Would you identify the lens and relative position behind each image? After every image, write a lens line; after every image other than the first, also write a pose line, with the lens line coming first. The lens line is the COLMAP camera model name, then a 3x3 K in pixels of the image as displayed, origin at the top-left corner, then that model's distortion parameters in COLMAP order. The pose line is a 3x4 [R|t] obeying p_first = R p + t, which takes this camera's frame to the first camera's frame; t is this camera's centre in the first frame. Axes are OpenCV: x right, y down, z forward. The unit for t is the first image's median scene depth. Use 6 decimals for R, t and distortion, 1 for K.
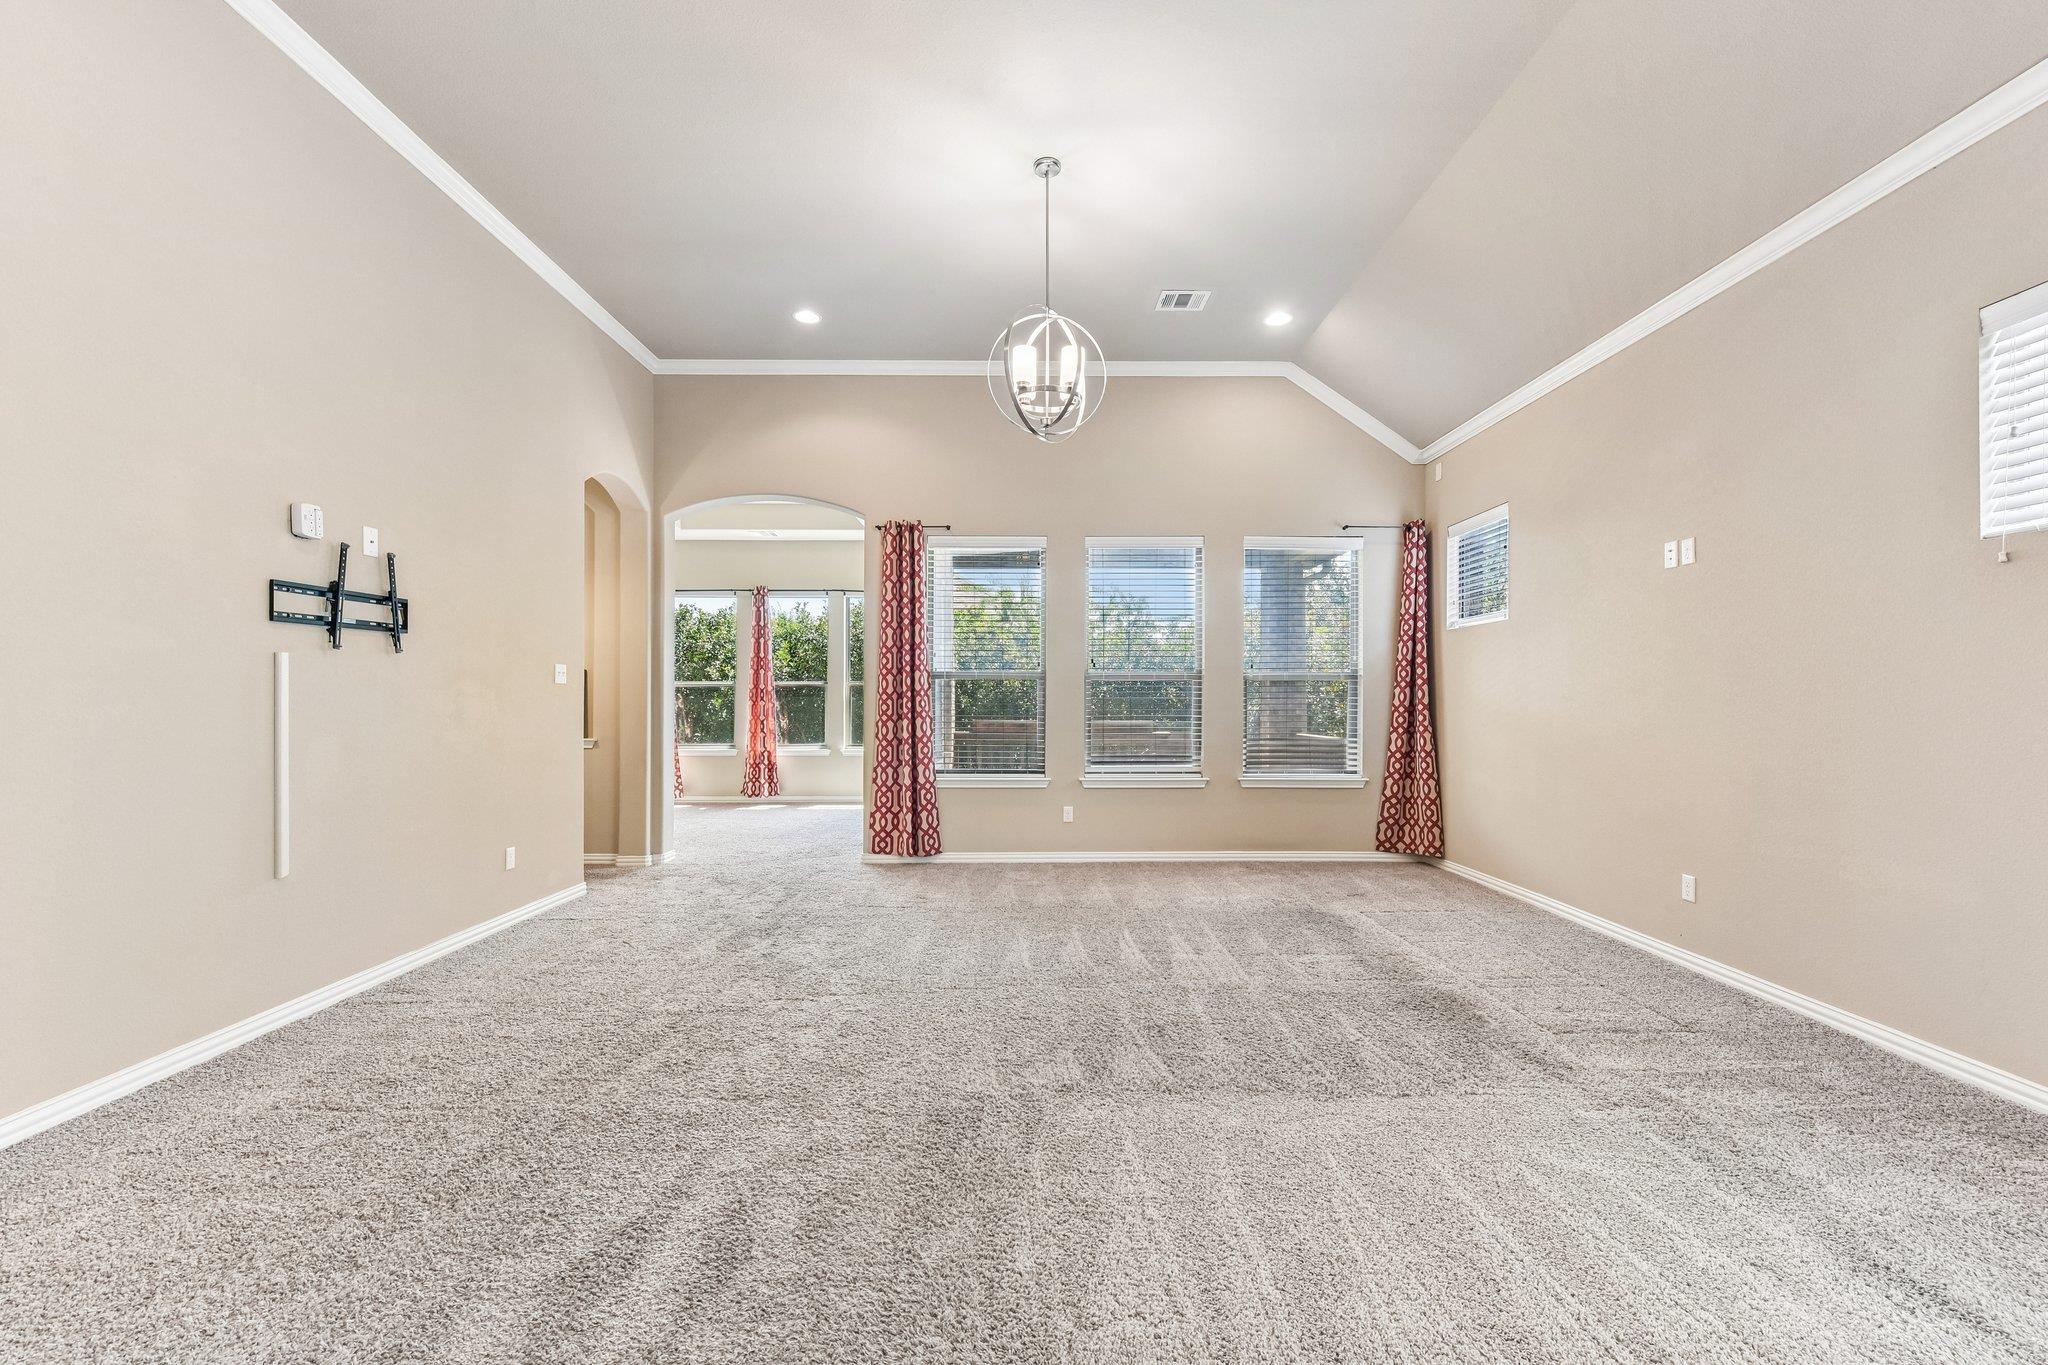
lens RADIAL K [[830.8, 0, 1033.5], [0, 830.8, 696.5], [0, 0, 1]] dist [0.007677, -0.001665]
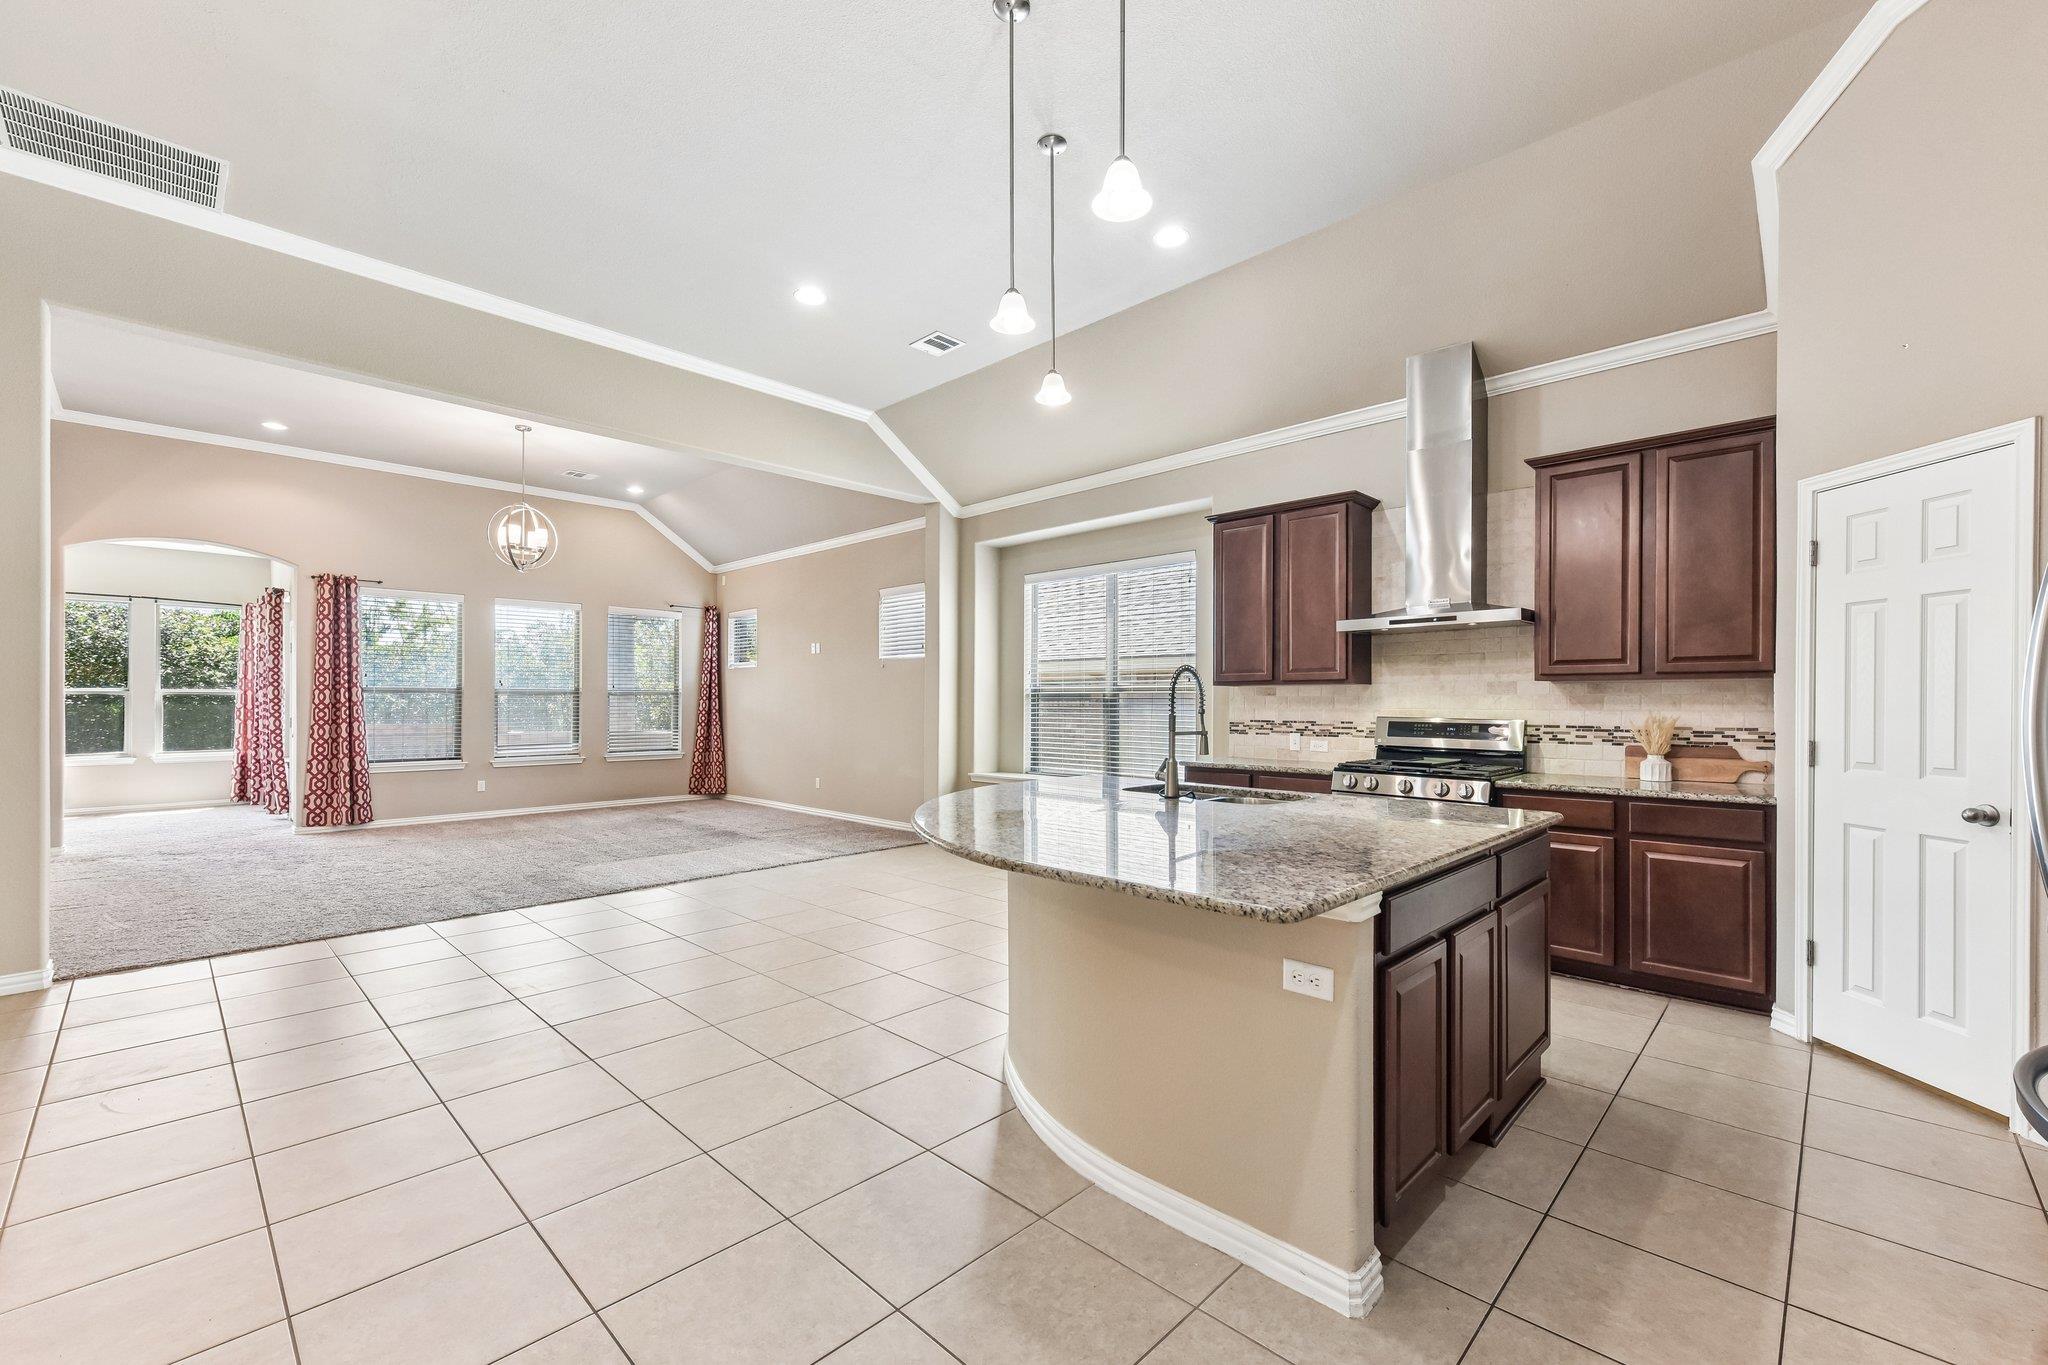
lens RADIAL K [[830.8, 0, 1022.1], [0, 830.8, 702.2], [0, 0, 1]] dist [0.007677, -0.001665]
pose [[0.703743, -0.000099, 0.710455, -0.336809], [-0.002811, 0.999992, 0.002924, -0.013344], [-0.710449, -0.004055, 0.703737, -0.723396]]
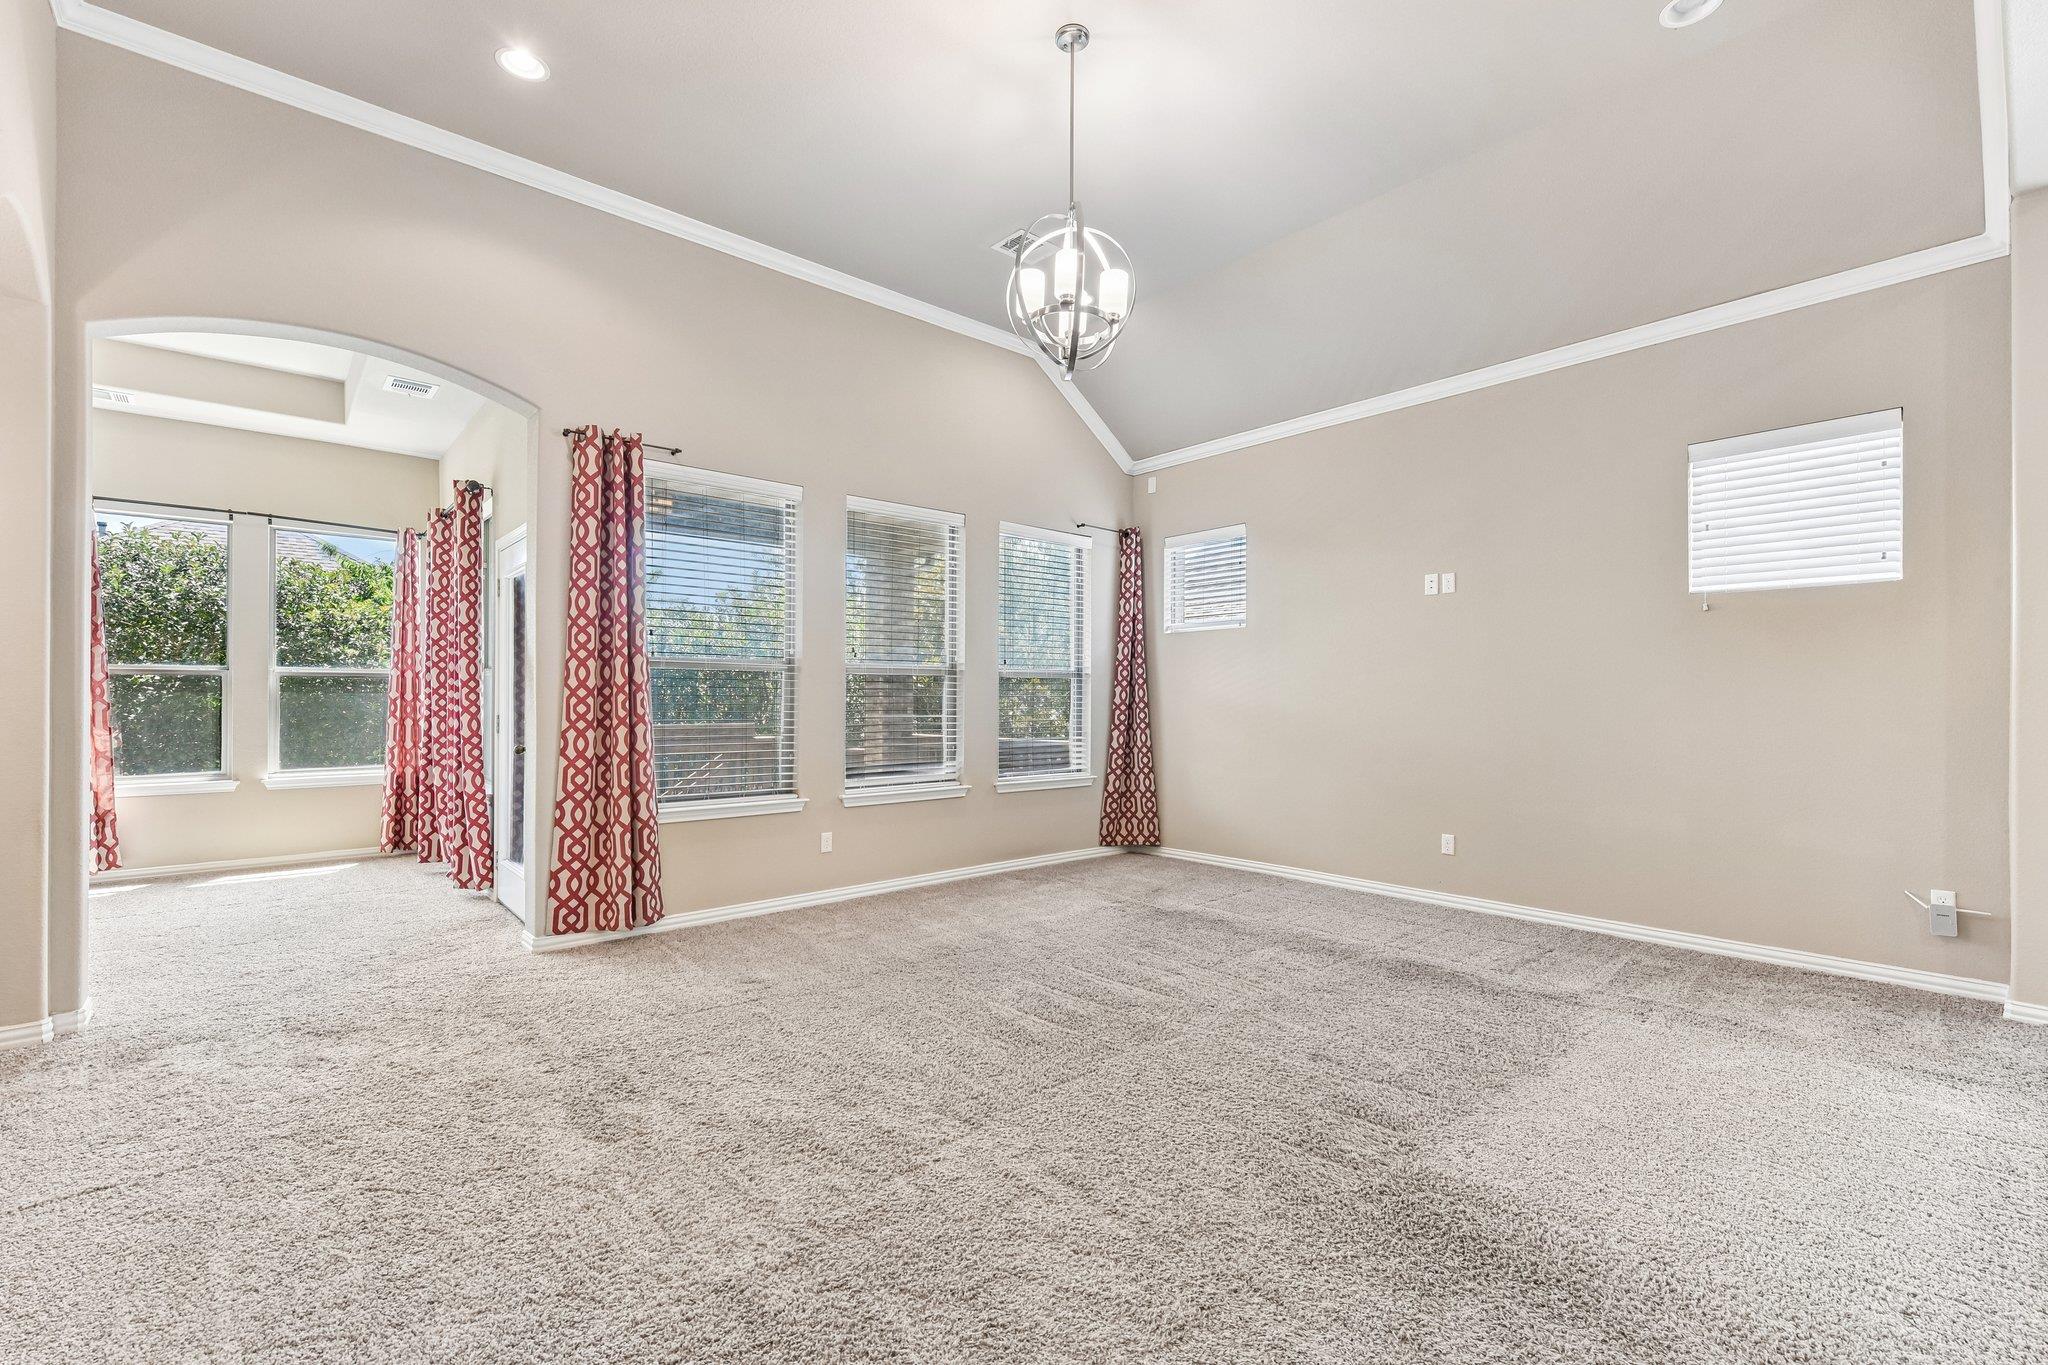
lens RADIAL K [[880.5, 0, 1039.8], [0, 880.5, 697.7], [0, 0, 1]] dist [0.002479, -0.000733]
pose [[0.757141, 0.001430, 0.653250, -0.358388], [-0.003509, 0.999992, 0.001879, 0.001604], [-0.653242, -0.003715, 0.757140, 0.235433]]
